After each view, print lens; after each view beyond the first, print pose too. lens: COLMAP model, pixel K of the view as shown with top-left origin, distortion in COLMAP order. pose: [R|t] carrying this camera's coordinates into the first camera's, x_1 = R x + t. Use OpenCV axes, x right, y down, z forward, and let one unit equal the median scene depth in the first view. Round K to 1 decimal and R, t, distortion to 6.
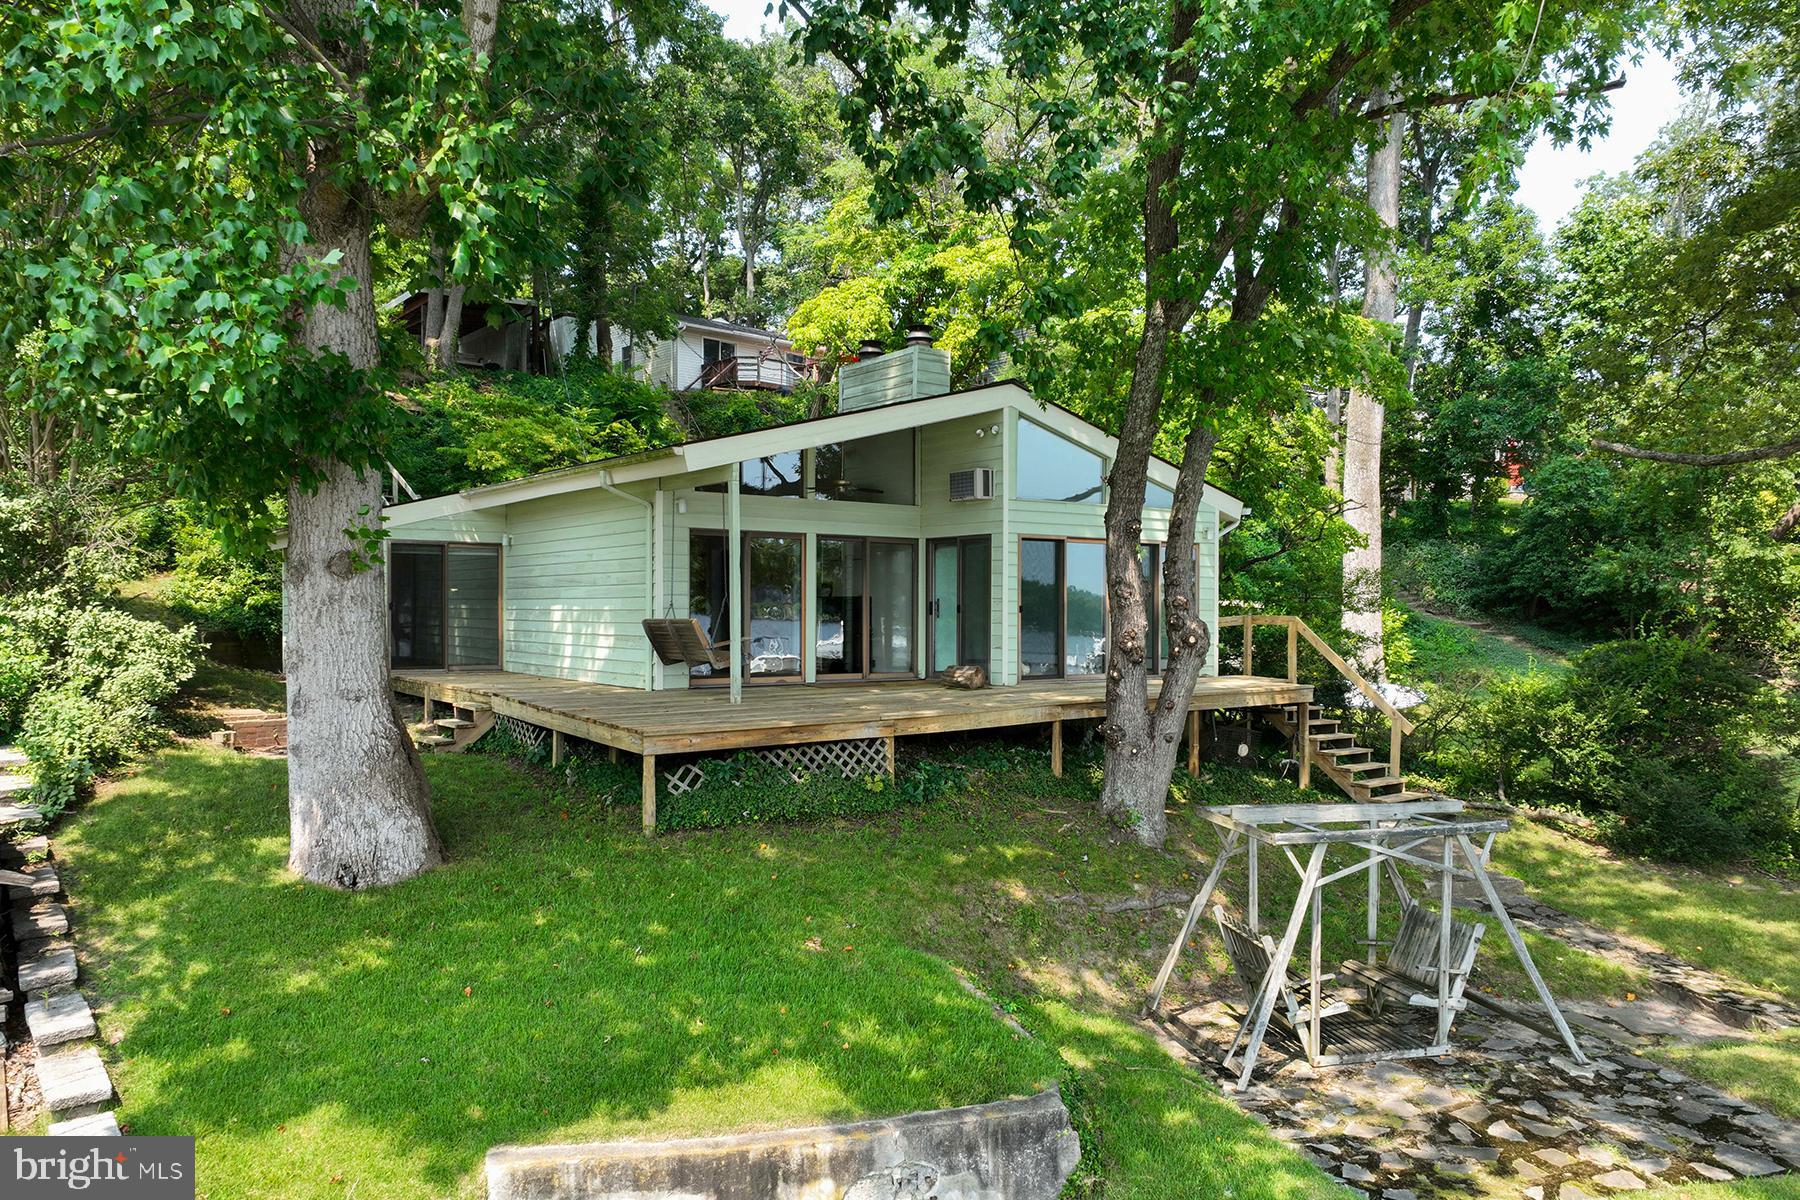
lens RADIAL K [[1280.0, 0, 936.4], [0, 1280.0, 645.4], [0, 0, 1]] dist [0.005295, 0.002880]
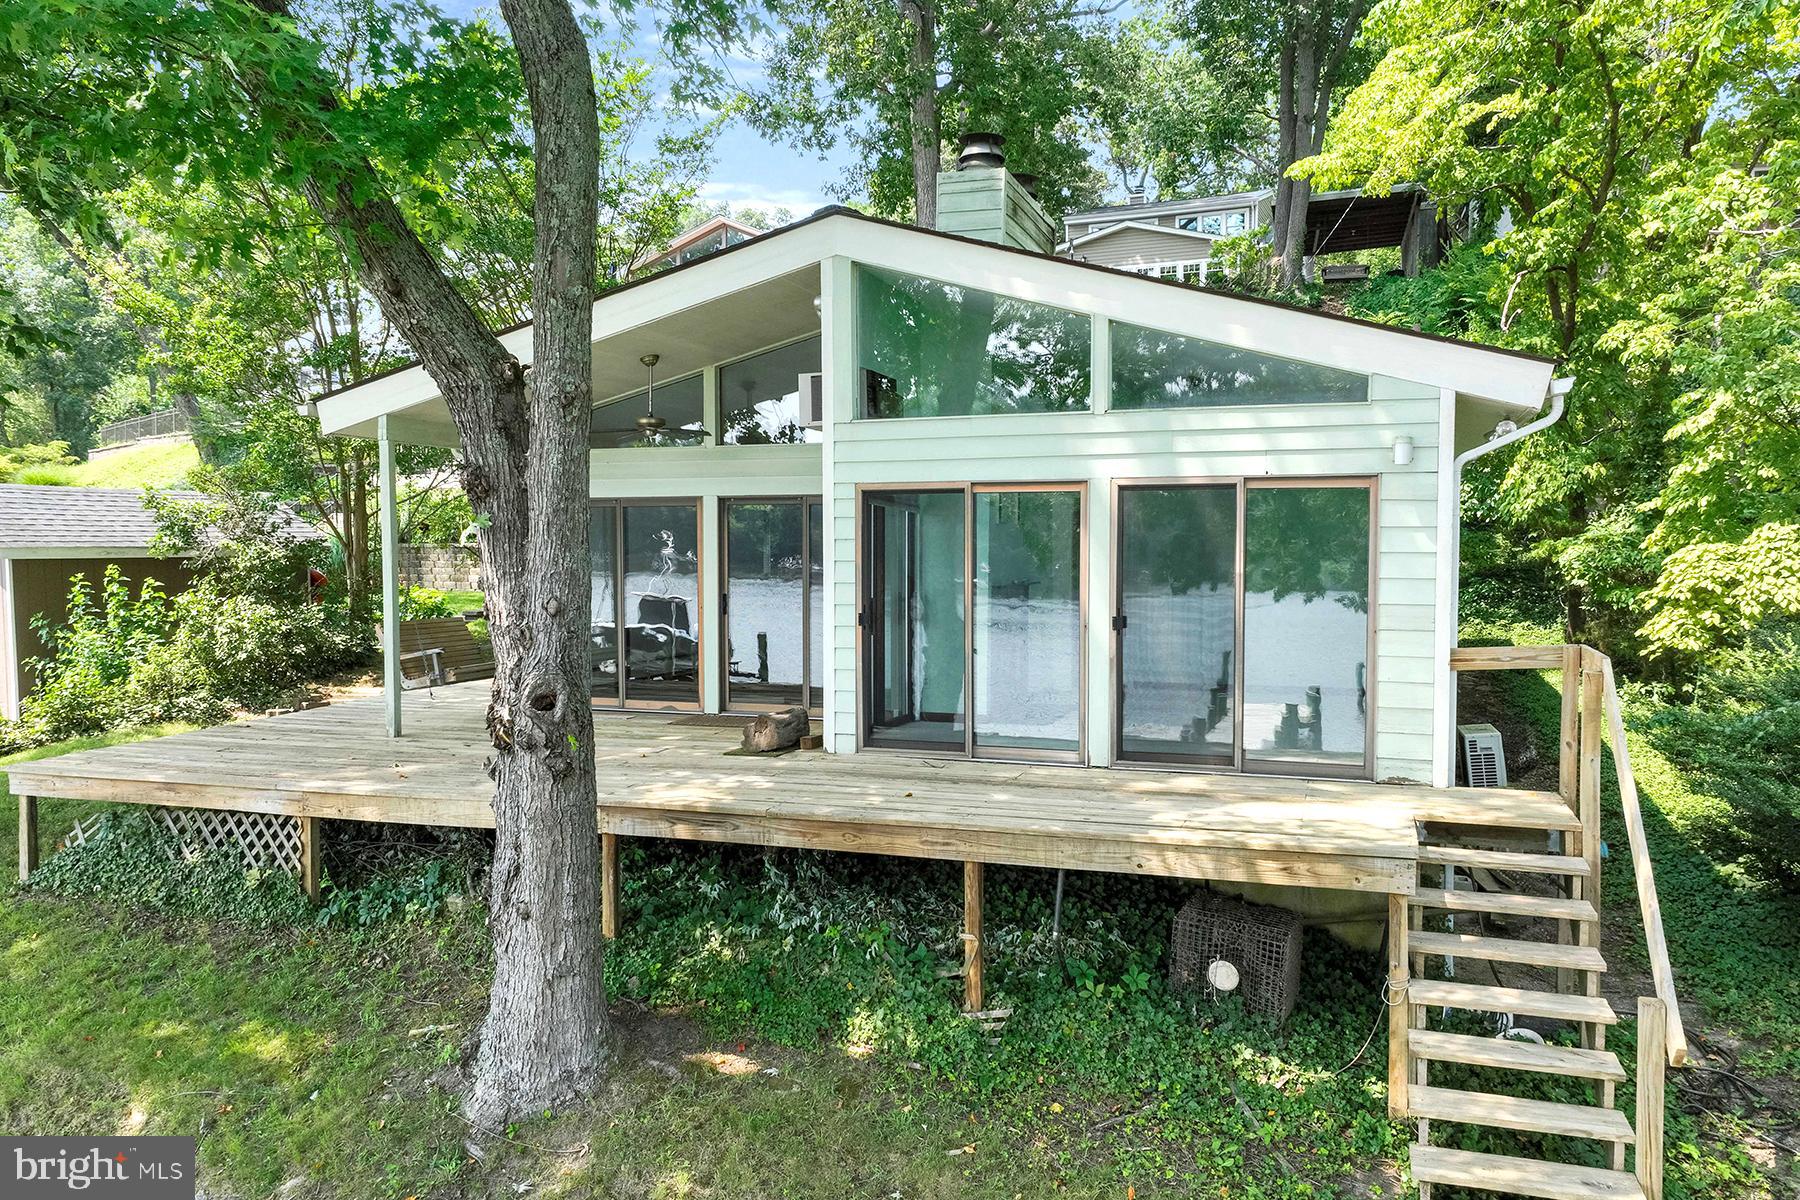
lens RADIAL K [[1282.1, 0, 900.0], [0, 1282.1, 600.0], [0, 0, 1]] dist [0.008264, 0.002001]
pose [[0.546895, 0.033589, -0.836527, 0.716933], [-0.016940, 0.999434, 0.029055, -0.069325], [0.837030, -0.001719, 0.547154, 0.927372]]
